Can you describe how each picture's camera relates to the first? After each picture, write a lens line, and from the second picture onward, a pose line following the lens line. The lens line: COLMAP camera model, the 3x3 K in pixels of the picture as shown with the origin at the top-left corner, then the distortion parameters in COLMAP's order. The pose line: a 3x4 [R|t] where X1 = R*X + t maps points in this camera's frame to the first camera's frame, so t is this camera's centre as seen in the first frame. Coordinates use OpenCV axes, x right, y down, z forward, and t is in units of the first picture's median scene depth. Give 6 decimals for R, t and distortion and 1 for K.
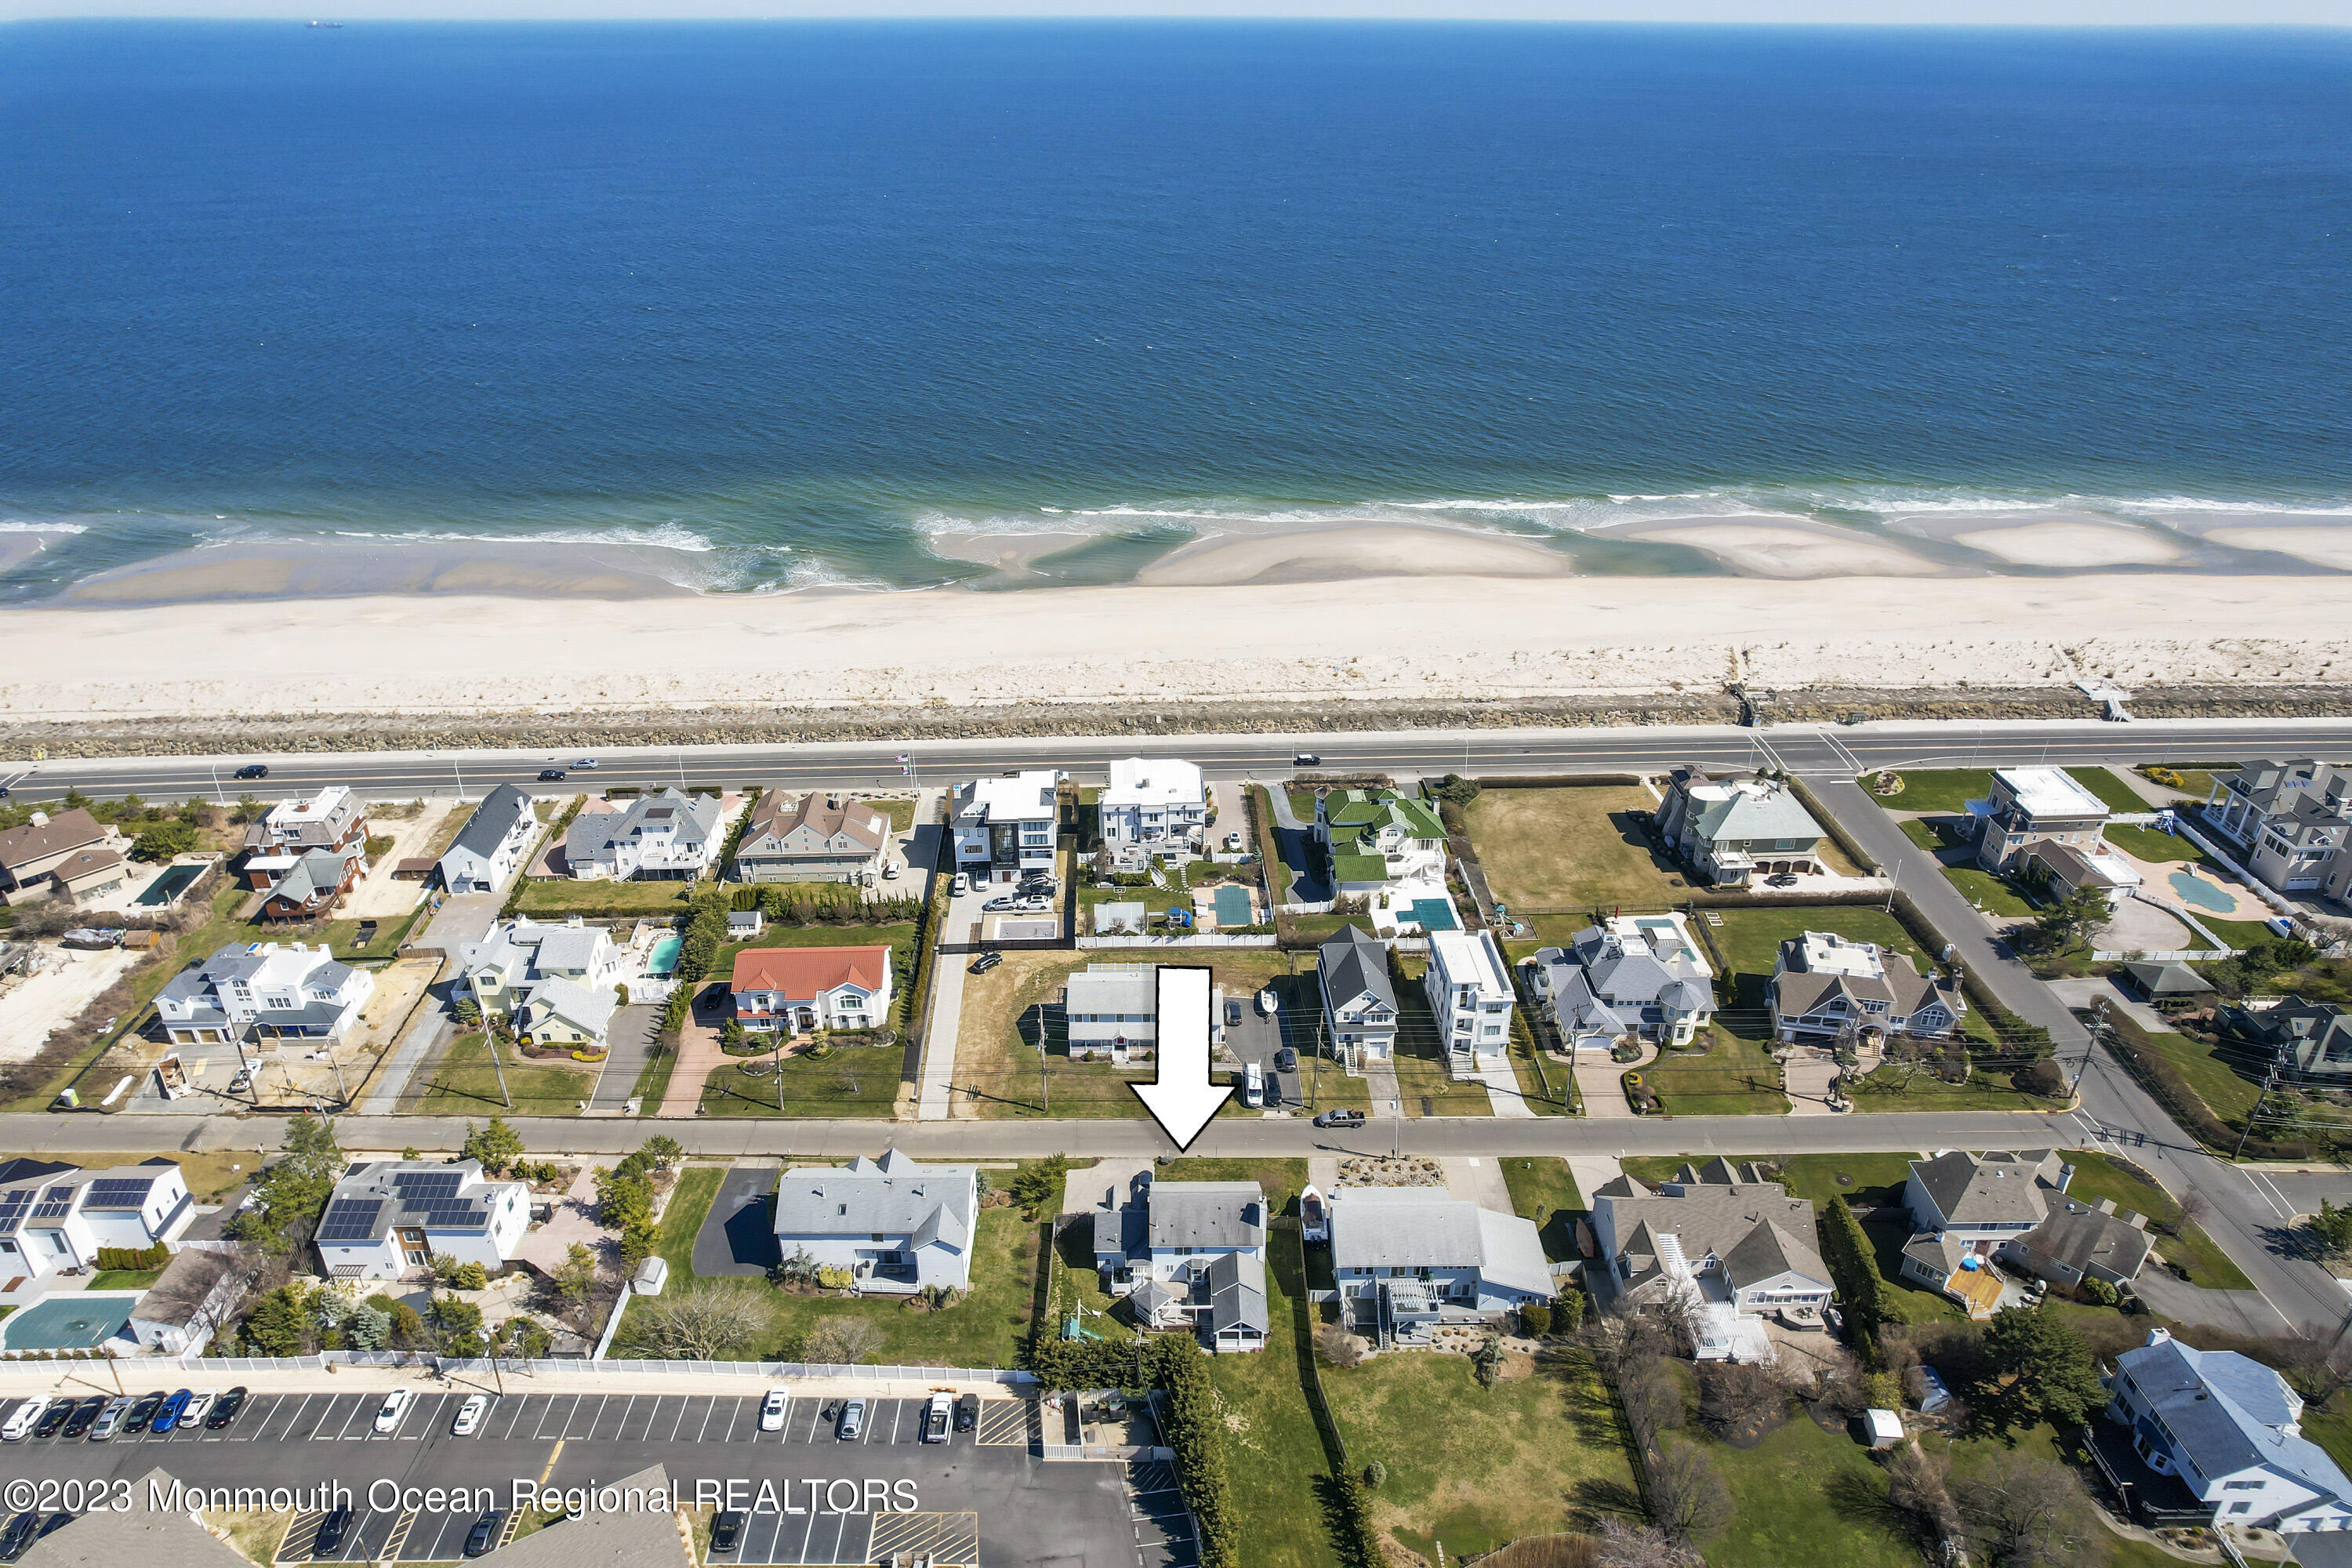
lens RADIAL K [[1503.5, 0, 1179.8], [0, 1503.5, 784.0], [0, 0, 1]] dist [-0.072375, 0.061200]
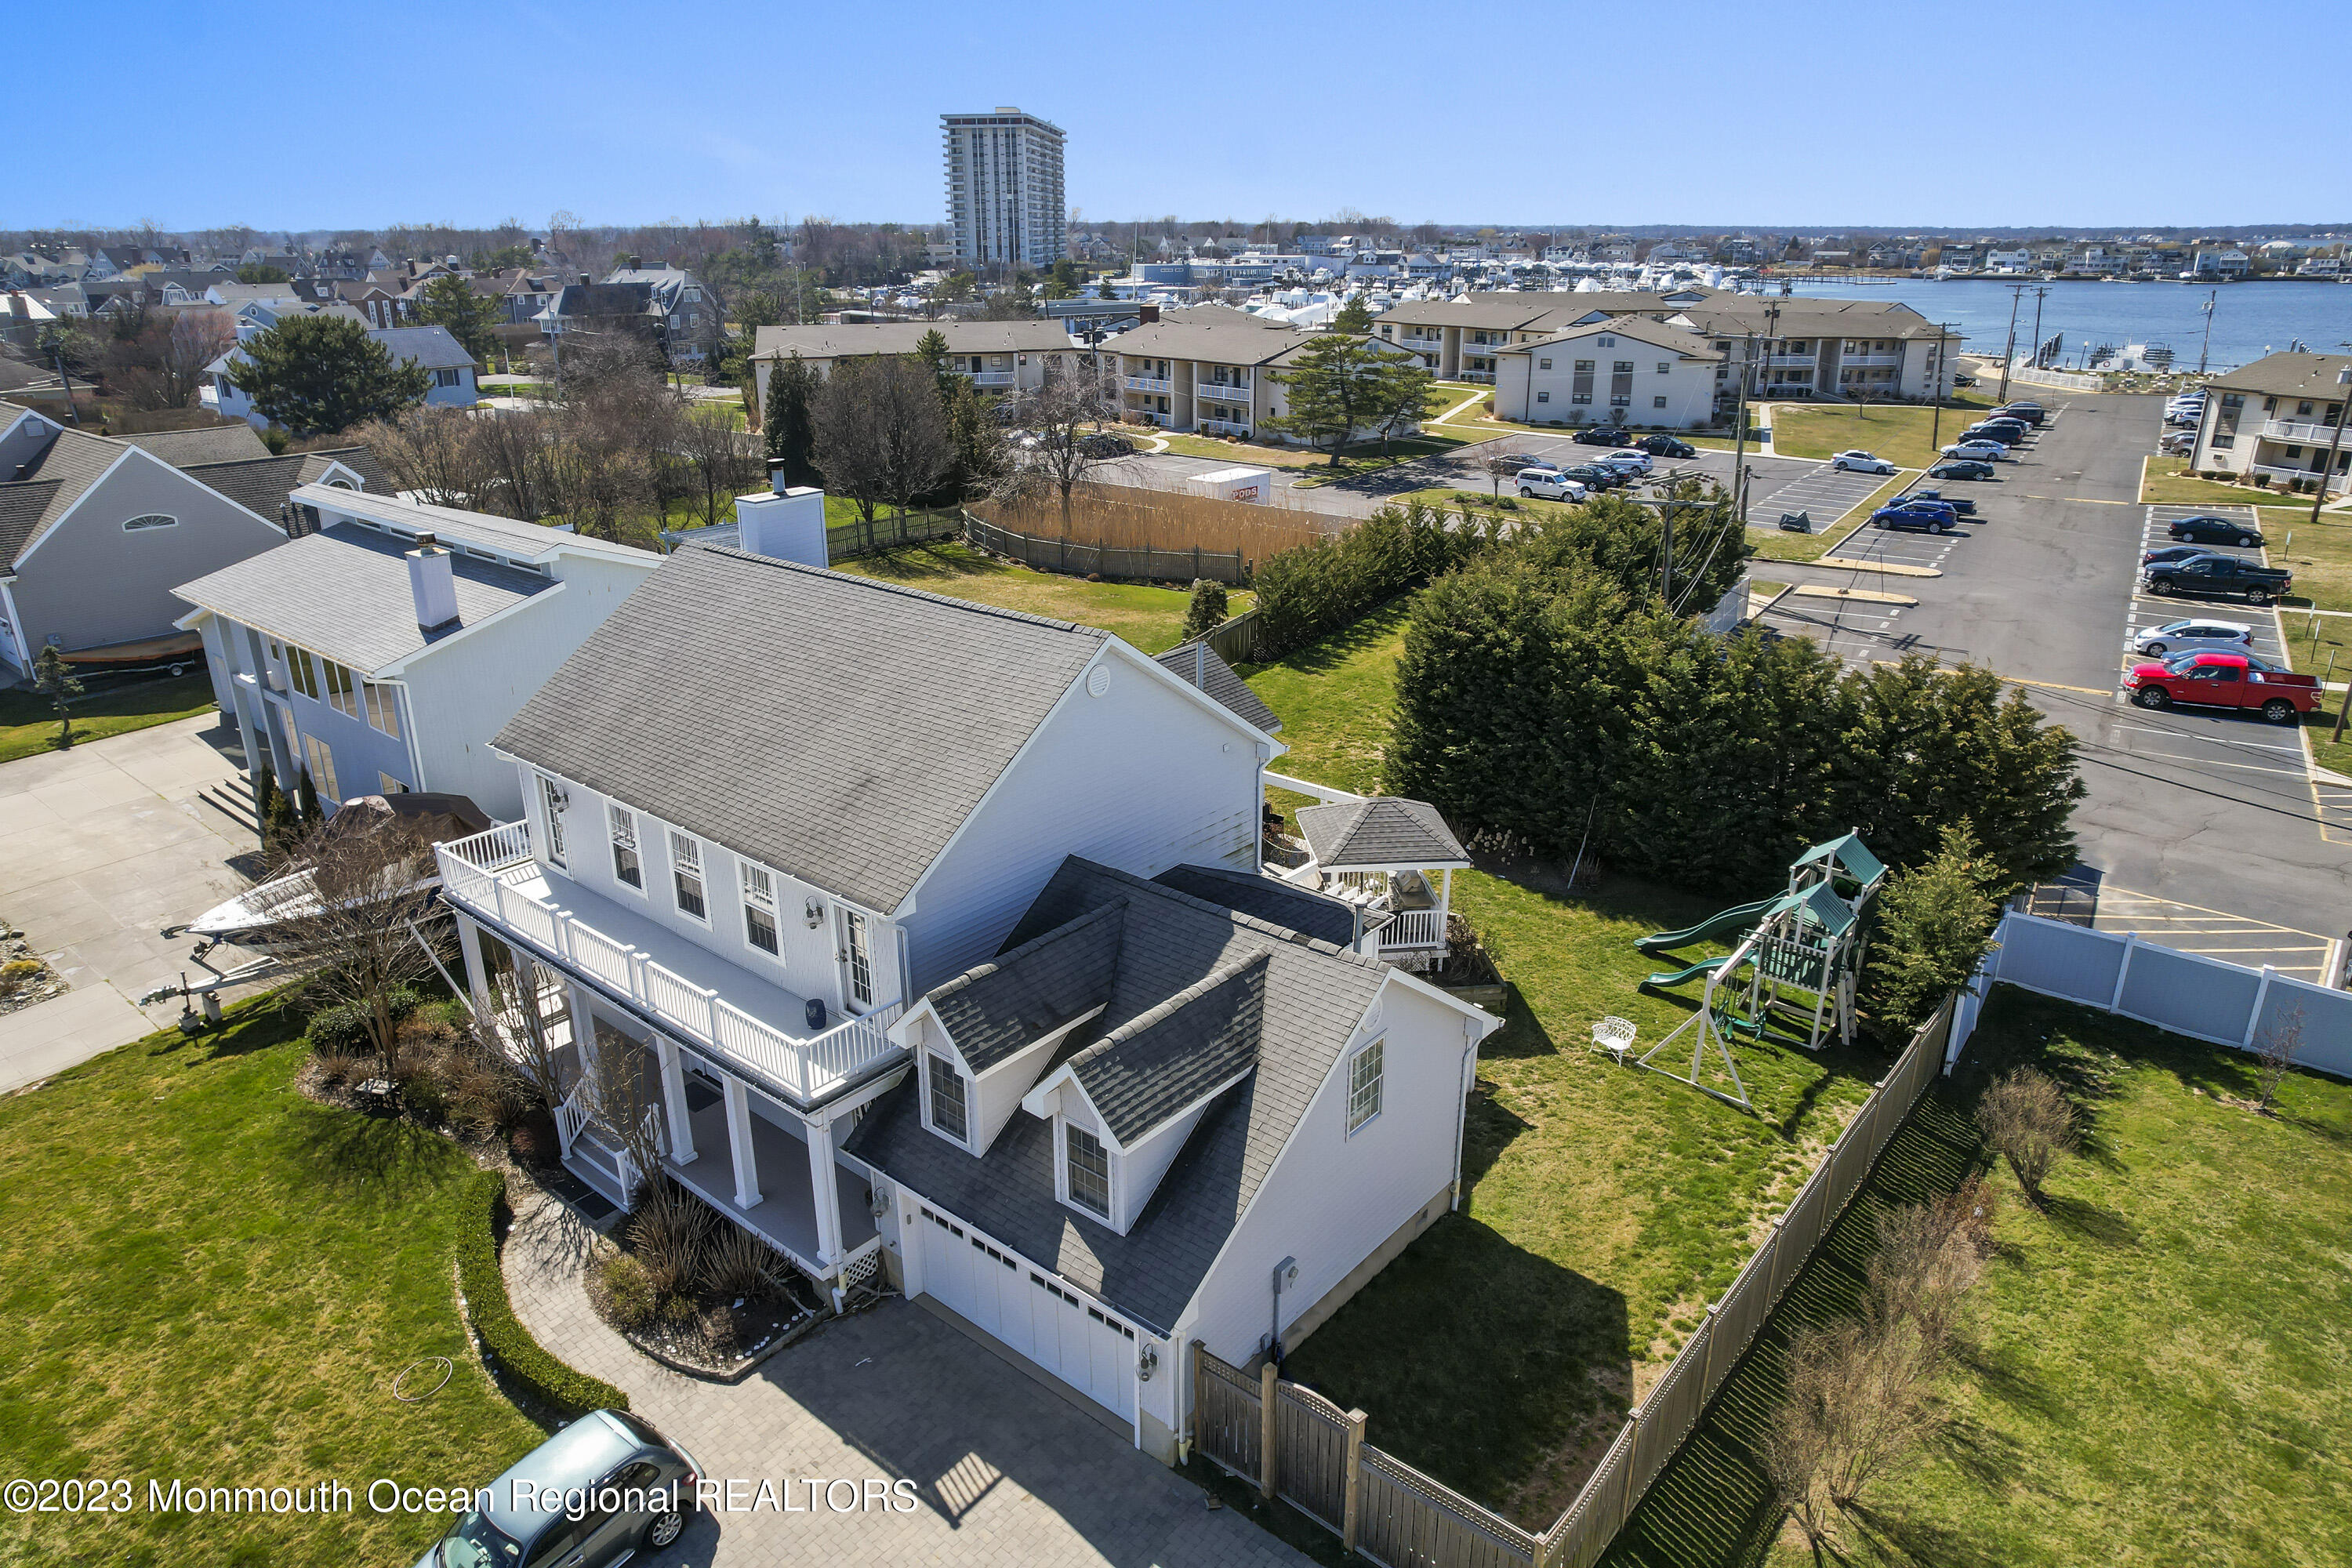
lens RADIAL K [[1503.5, 0, 1176.1], [0, 1503.5, 790.4], [0, 0, 1]] dist [-0.072375, 0.061200]
pose [[-0.757500, -0.232665, 0.609968, -0.115566], [0.303543, 0.701673, 0.644605, 0.183867], [-0.577975, 0.673440, -0.460894, 1.041528]]
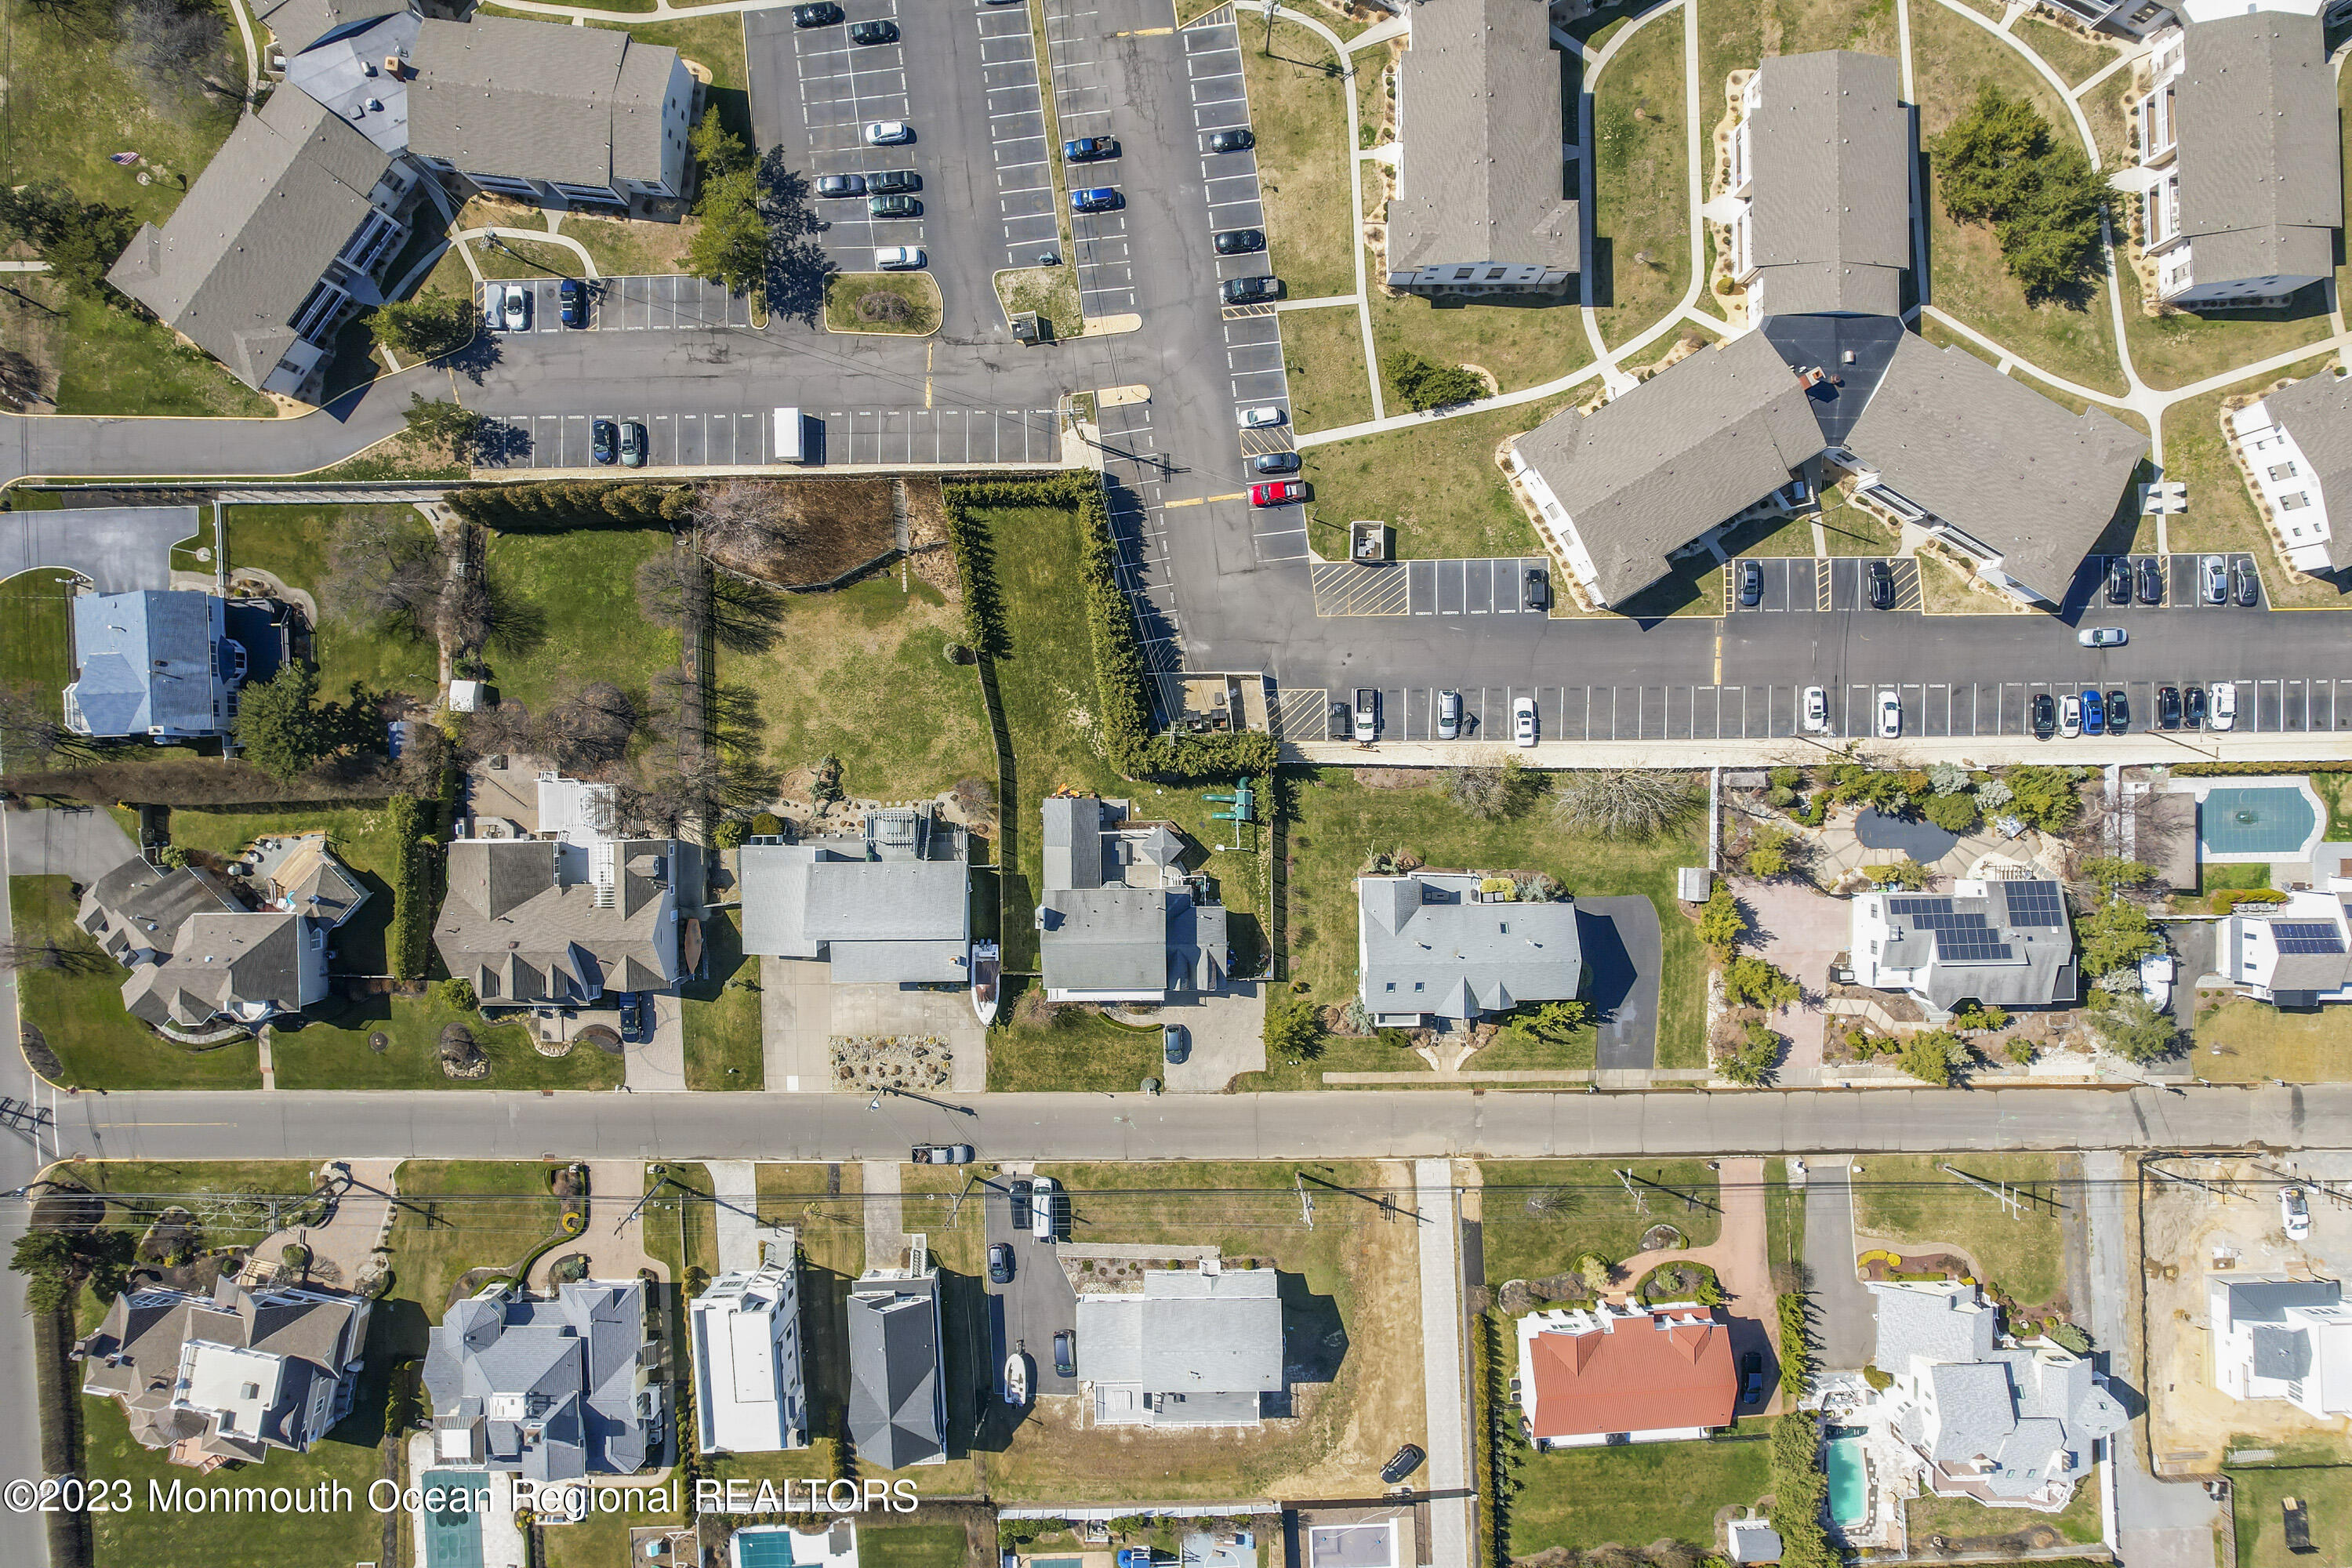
lens RADIAL K [[1503.5, 0, 1186.1], [0, 1503.5, 796.9], [0, 0, 1]] dist [-0.072375, 0.061200]
pose [[-0.999996, -0.000071, -0.002765, -0.029331], [-0.002386, -0.483395, 0.875399, -0.455685], [-0.001399, 0.875402, 0.483393, 0.474842]]
